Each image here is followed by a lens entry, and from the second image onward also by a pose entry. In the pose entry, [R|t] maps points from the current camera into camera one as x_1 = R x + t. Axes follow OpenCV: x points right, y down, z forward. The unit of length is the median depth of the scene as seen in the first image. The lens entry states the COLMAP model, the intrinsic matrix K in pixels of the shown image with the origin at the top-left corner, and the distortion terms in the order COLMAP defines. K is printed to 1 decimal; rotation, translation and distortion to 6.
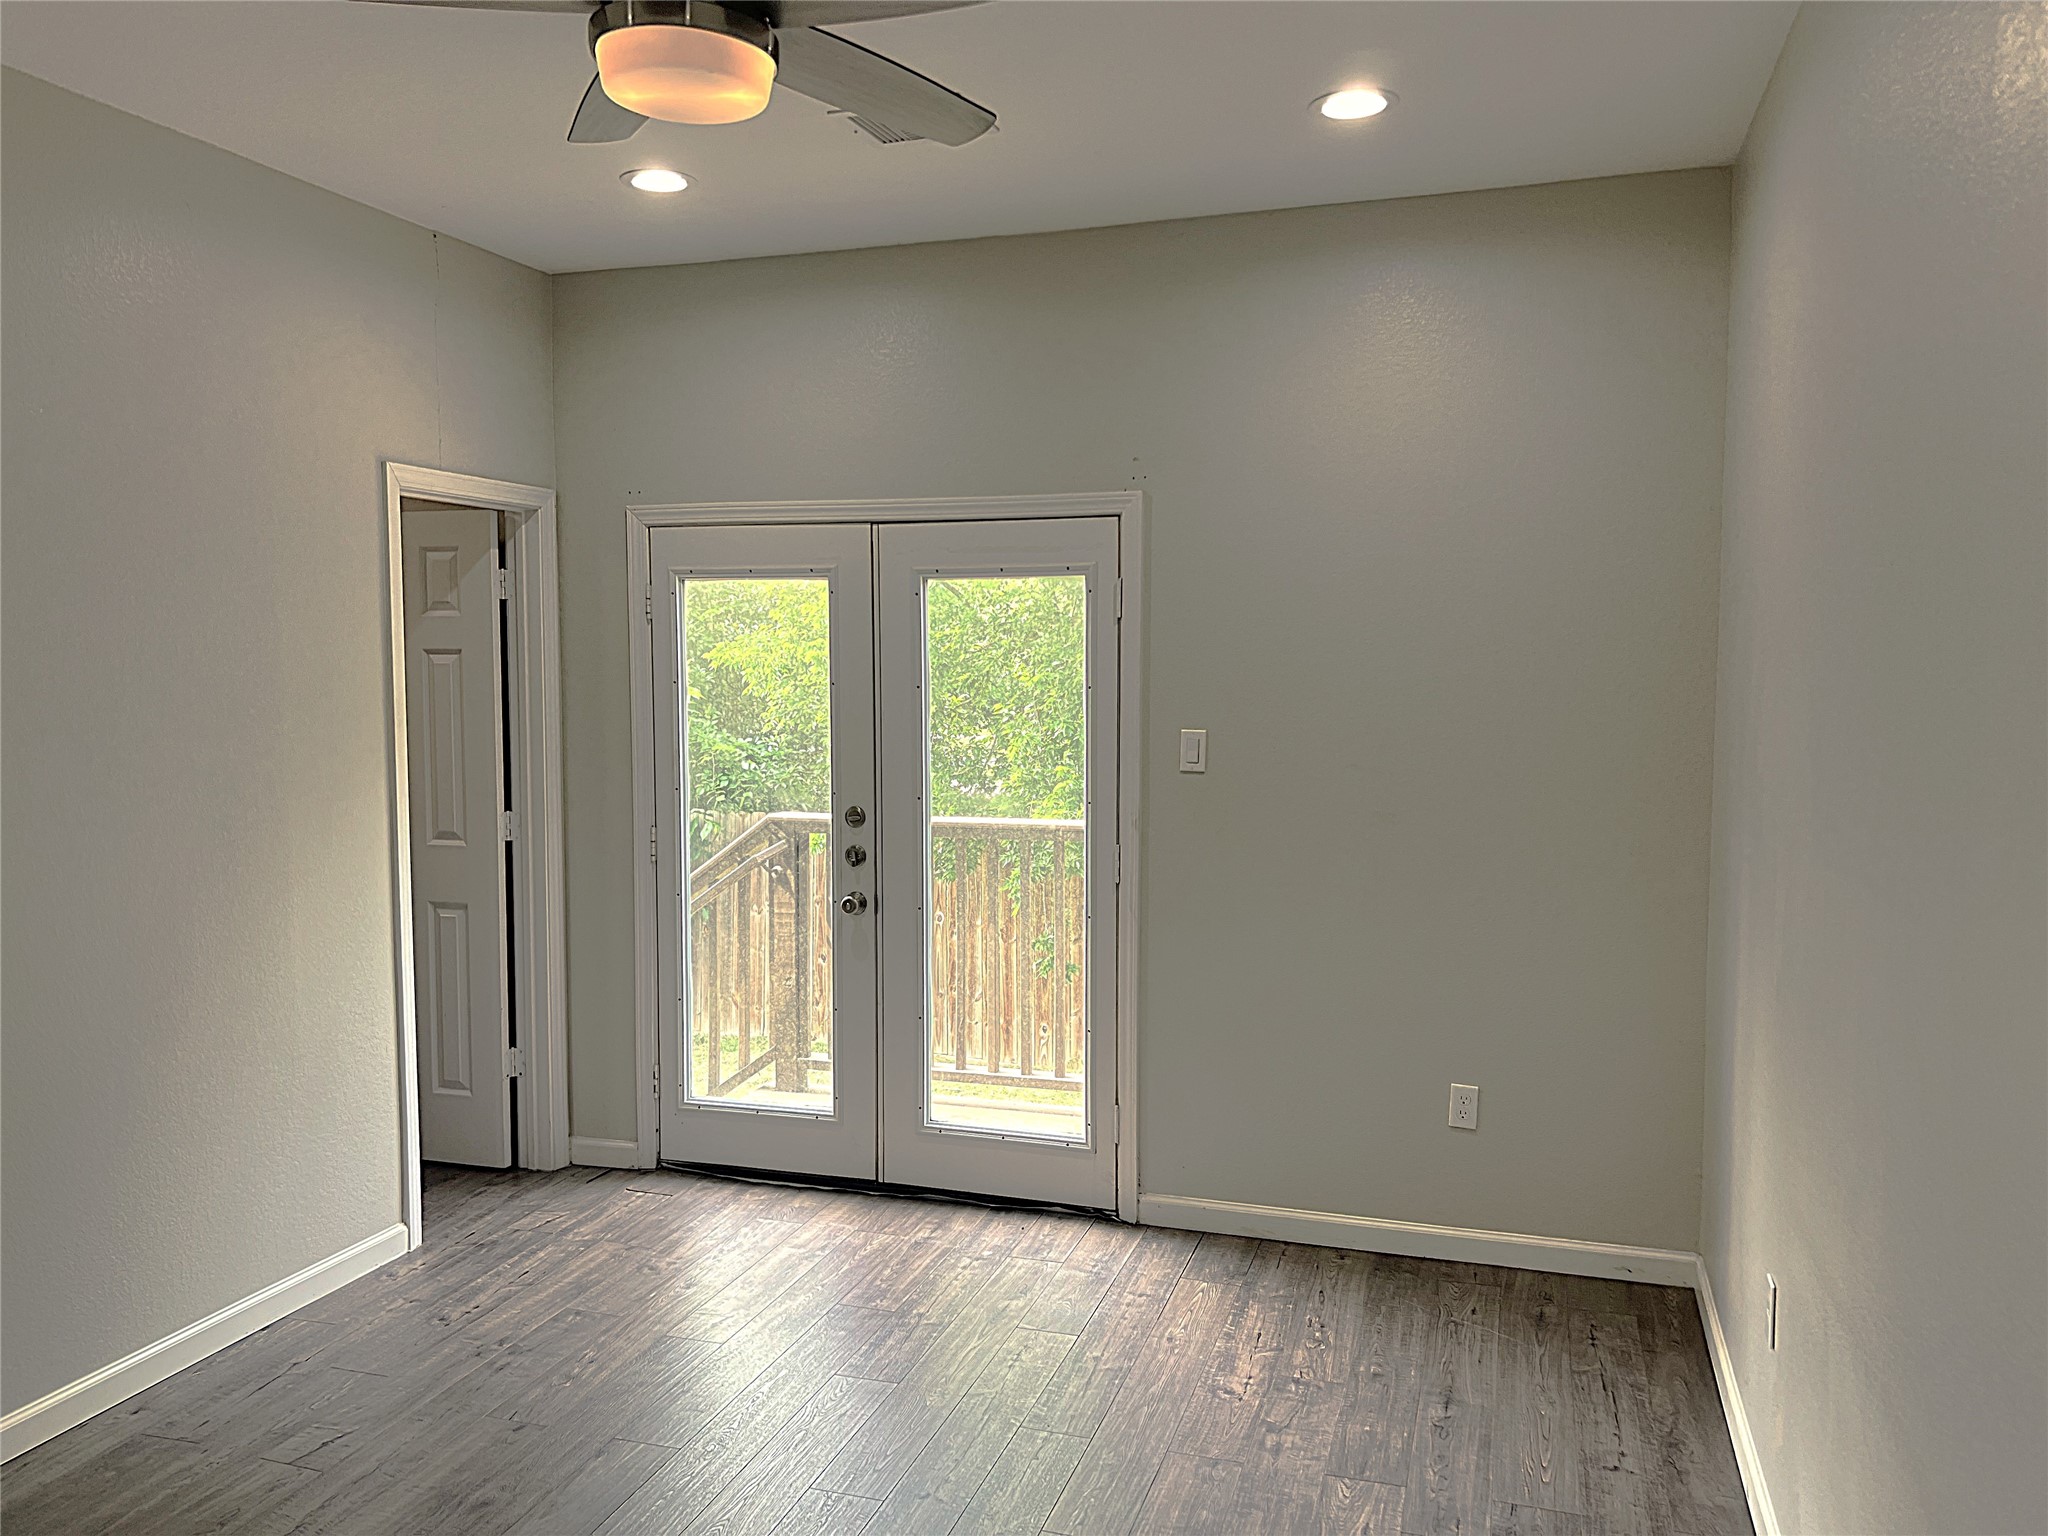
lens RADIAL K [[1554.8, 0, 1018.1], [0, 1554.8, 759.8], [0, 0, 1]] dist [0.066537, -0.066244]
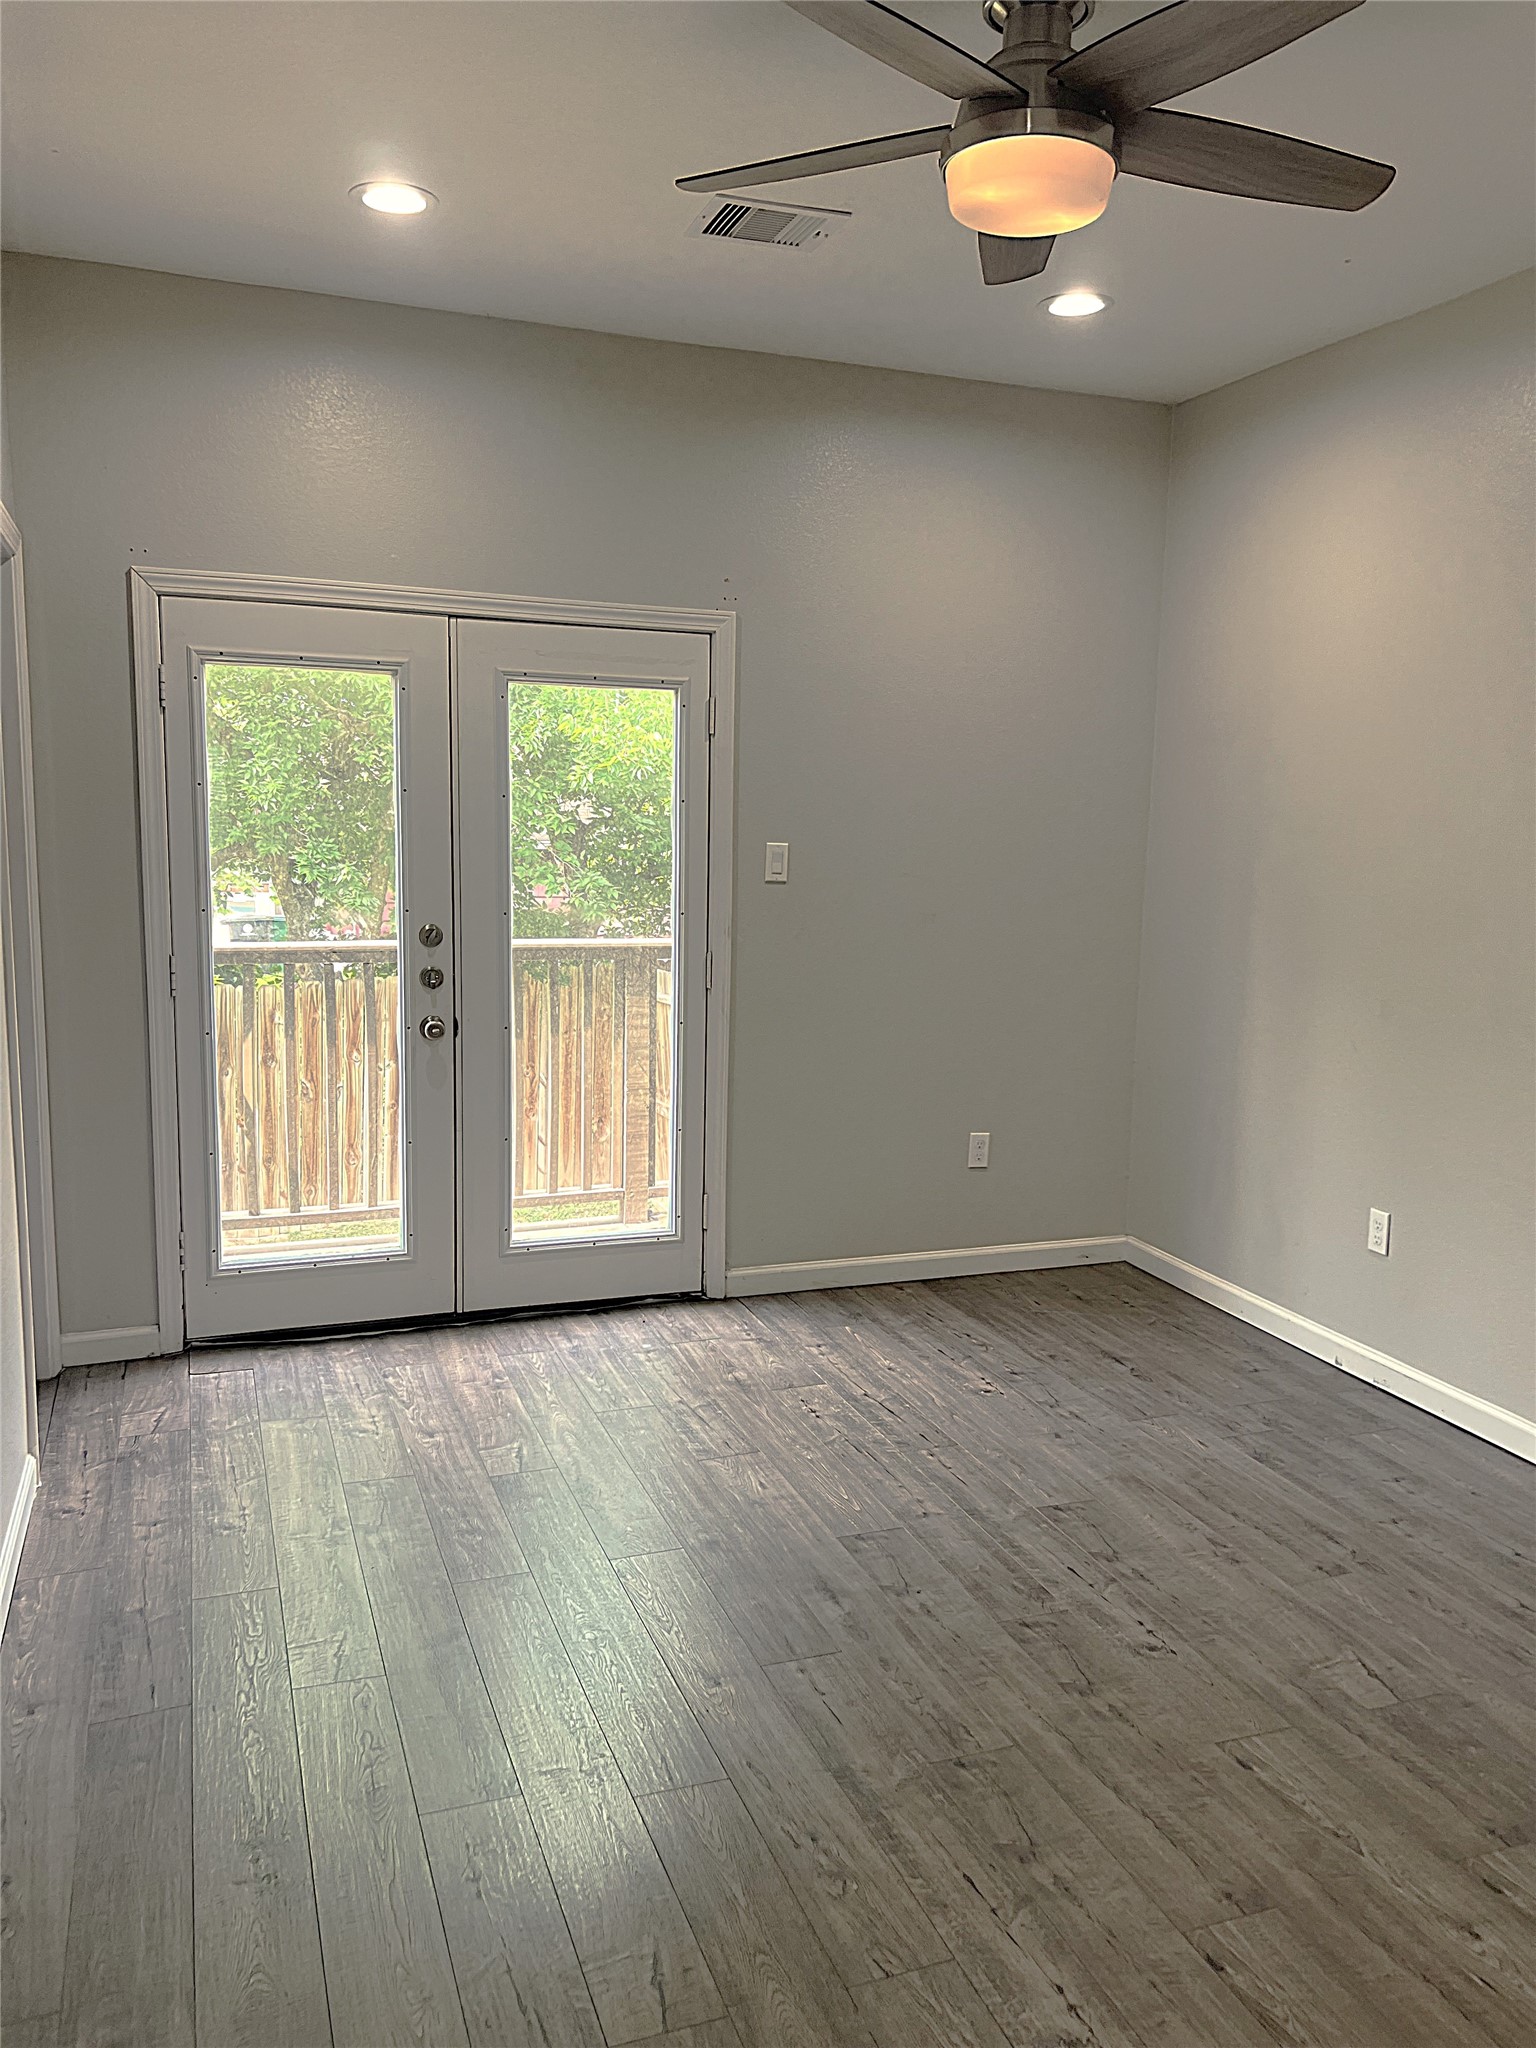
lens RADIAL K [[1554.8, 0, 767.4], [0, 1554.8, 1034.3], [0, 0, 1]] dist [0.066537, -0.066244]
pose [[0.781692, -0.074723, 0.619172, -0.540196], [0.015608, 0.994829, 0.100353, 0.004459], [-0.623470, -0.068781, 0.778816, 0.141665]]
